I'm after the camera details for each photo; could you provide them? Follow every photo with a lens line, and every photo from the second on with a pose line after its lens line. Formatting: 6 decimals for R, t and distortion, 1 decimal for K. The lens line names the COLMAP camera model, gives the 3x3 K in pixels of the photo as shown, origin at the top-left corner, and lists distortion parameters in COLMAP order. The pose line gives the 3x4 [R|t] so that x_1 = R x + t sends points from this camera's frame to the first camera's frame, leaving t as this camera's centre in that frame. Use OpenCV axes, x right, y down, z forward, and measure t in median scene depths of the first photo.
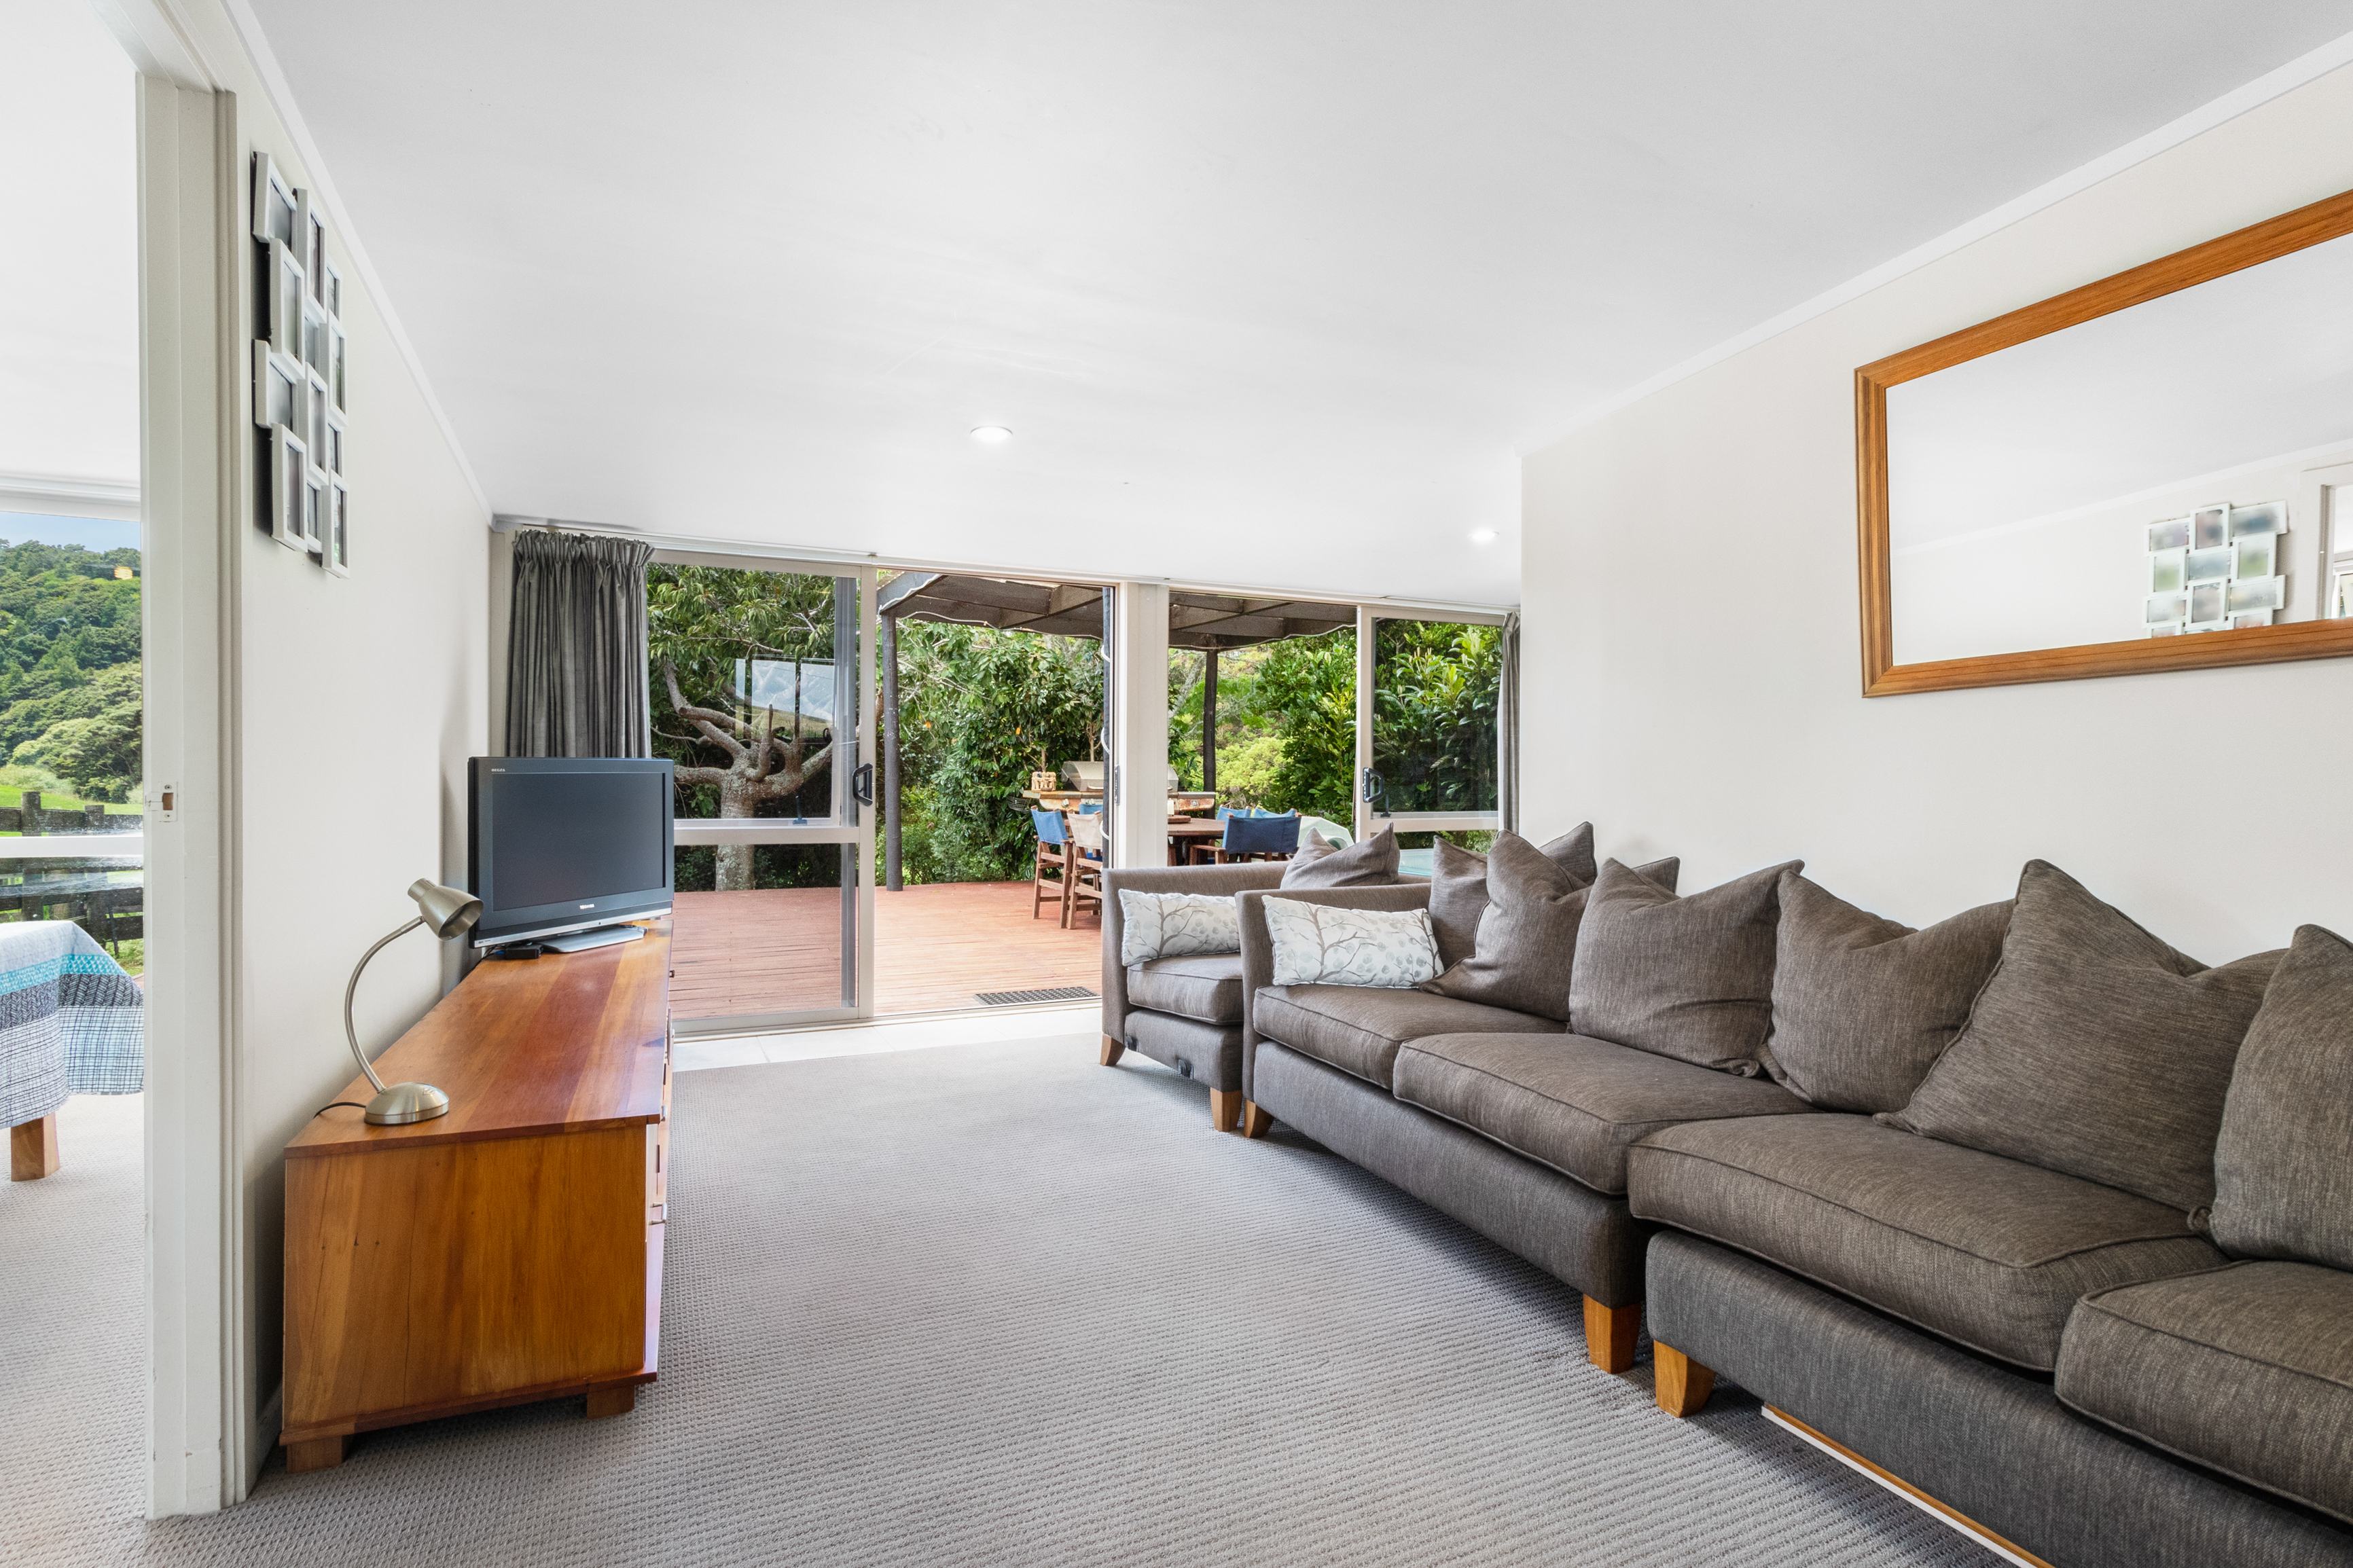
lens RADIAL K [[1115.8, 0, 1176.5], [0, 1115.8, 784.0], [0, 0, 1]] dist [-0.000057, -0.000023]
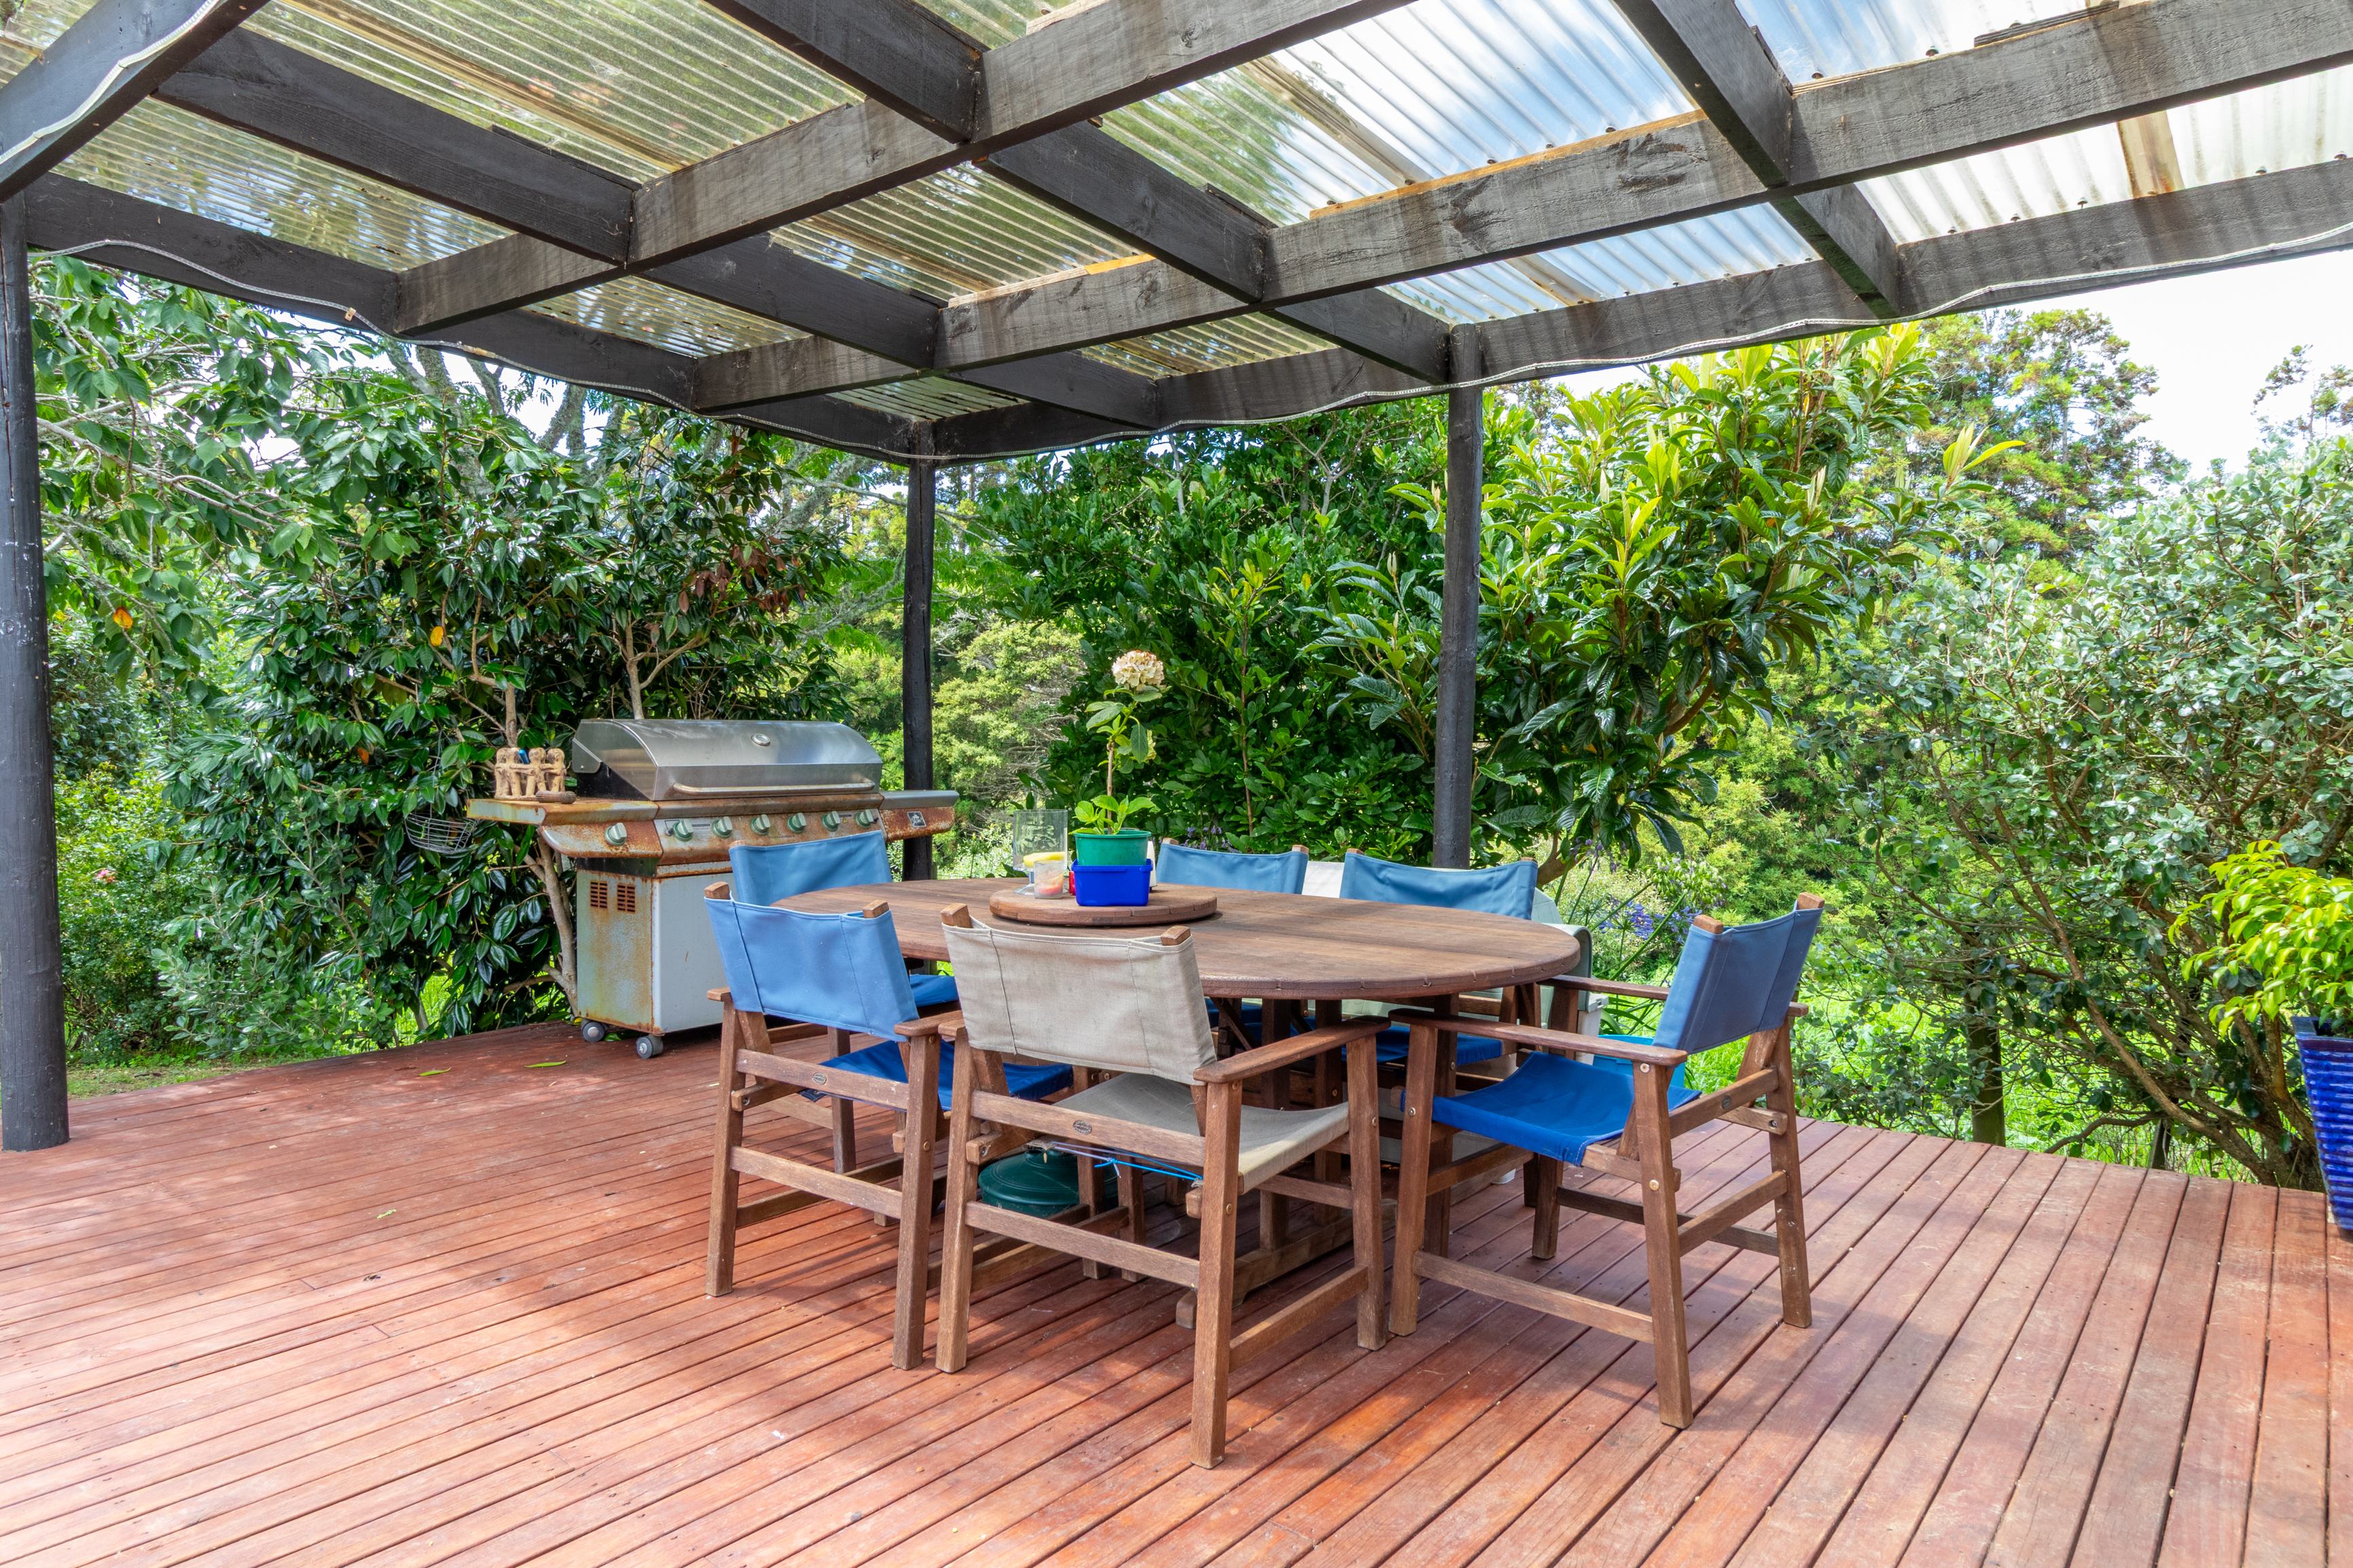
lens RADIAL K [[1461.7, 0, 1176.5], [0, 1461.7, 784.0], [0, 0, 1]] dist [-0.007671, -0.001822]
pose [[0.902671, -0.016402, 0.430019, -0.131953], [0.006490, 0.999679, 0.024506, -0.009225], [-0.430282, -0.019330, 0.902487, 0.466980]]
